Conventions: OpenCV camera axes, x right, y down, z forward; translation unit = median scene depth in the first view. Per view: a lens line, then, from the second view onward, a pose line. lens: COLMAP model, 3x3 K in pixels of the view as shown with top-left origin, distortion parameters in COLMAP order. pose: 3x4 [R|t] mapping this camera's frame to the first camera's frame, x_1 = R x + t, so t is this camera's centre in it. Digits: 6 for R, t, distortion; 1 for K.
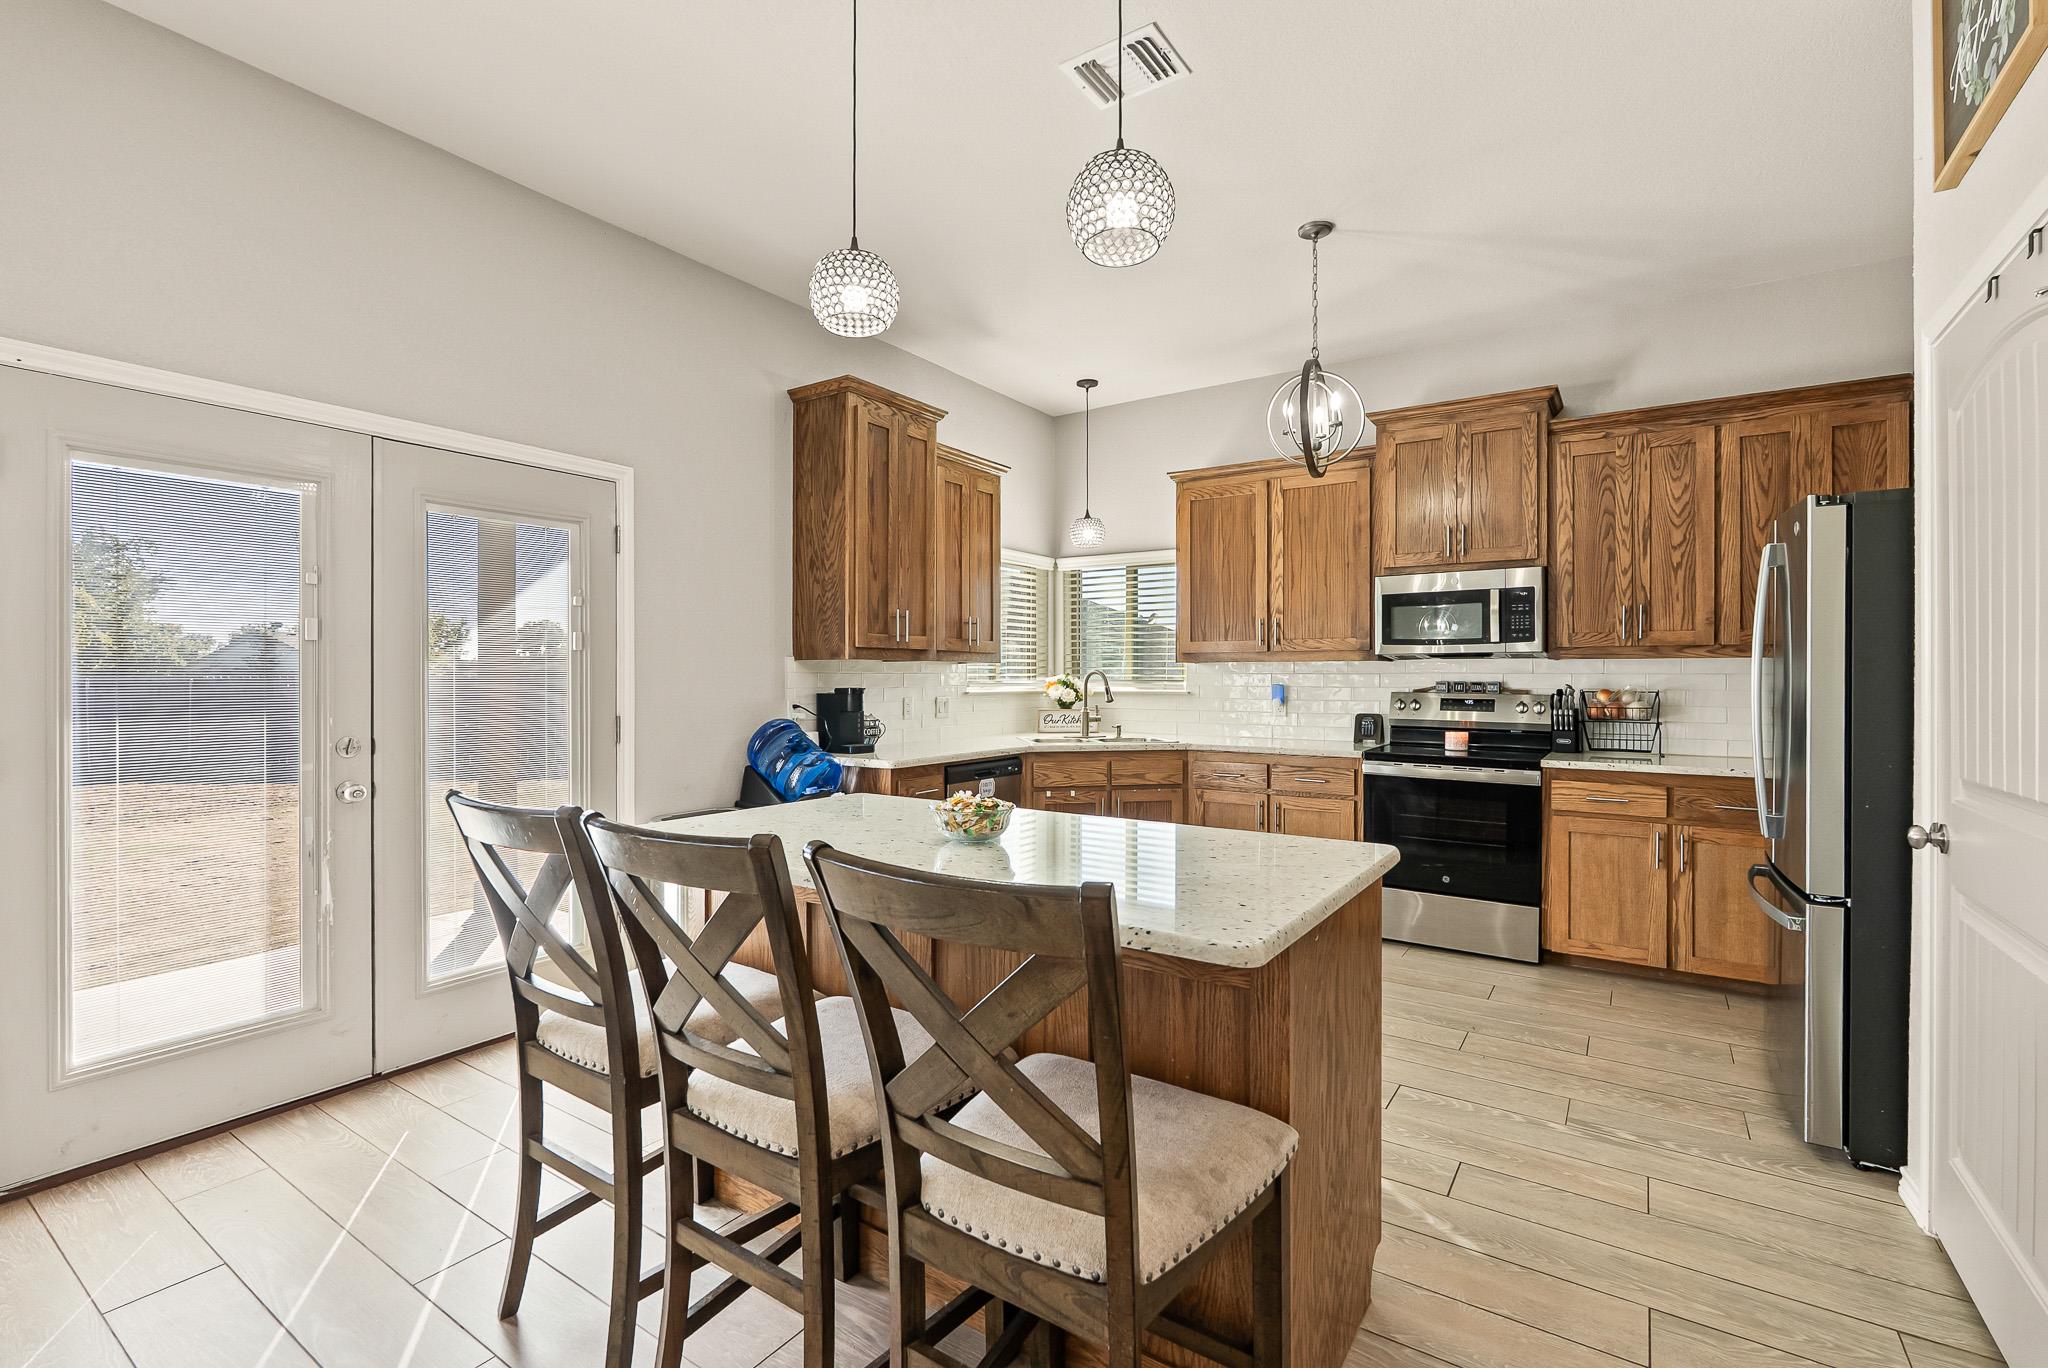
lens RADIAL K [[905.9, 0, 1026.3], [0, 905.9, 678.8], [0, 0, 1]] dist [-0.004071, -0.000665]
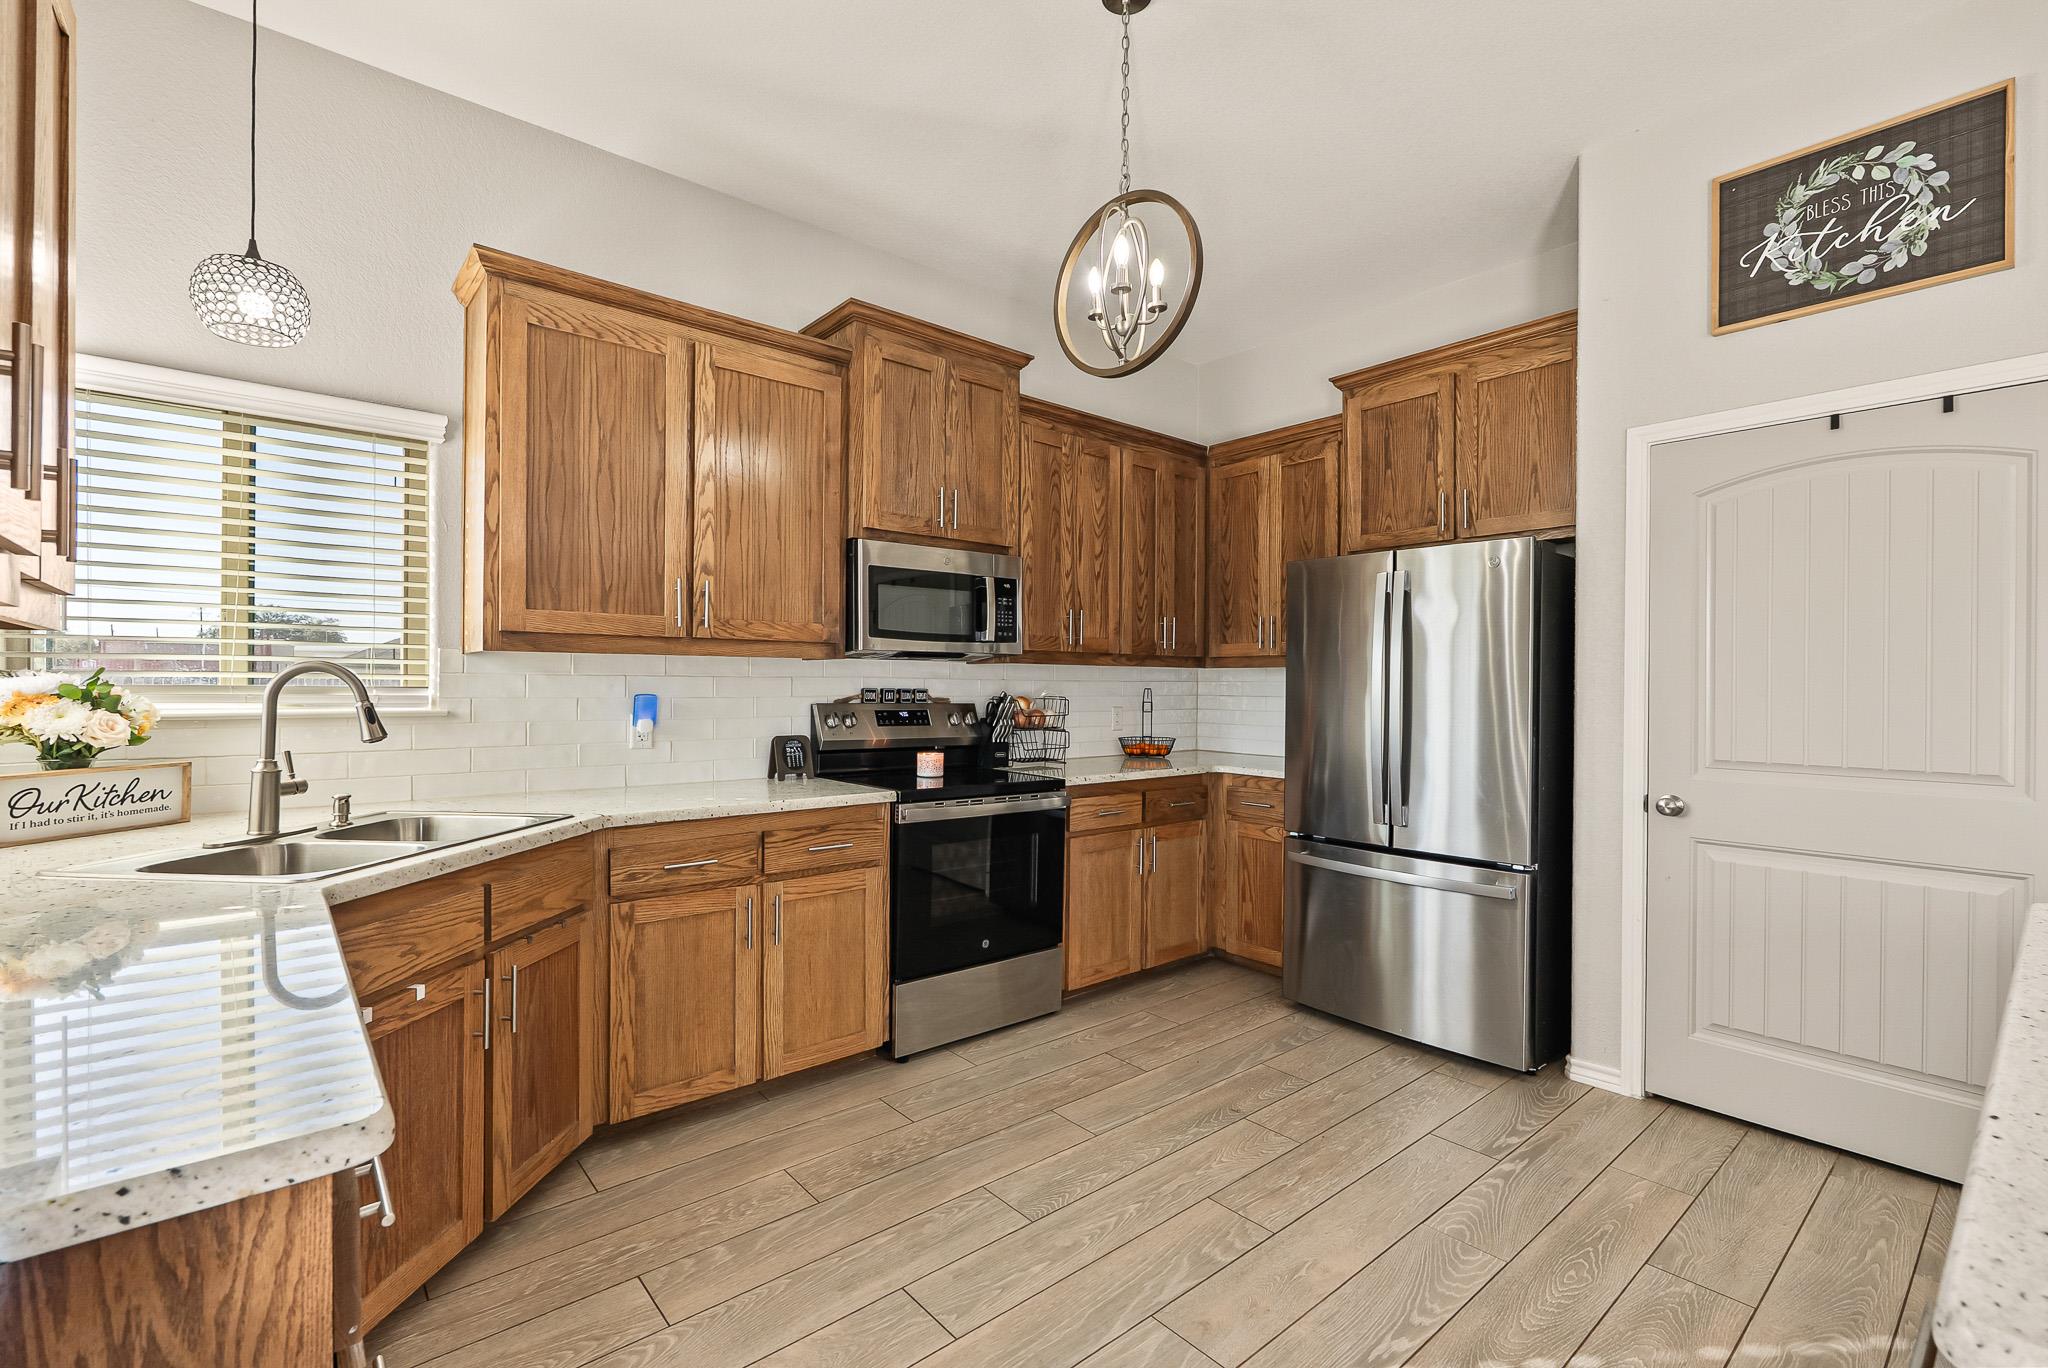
lens RADIAL K [[905.9, 0, 1023.0], [0, 905.9, 688.9], [0, 0, 1]] dist [-0.004071, -0.000665]
pose [[0.267524, -0.003167, 0.963546, -0.262409], [-0.004050, 0.999982, 0.004411, -0.000603], [-0.963543, -0.005083, 0.267507, 0.726817]]
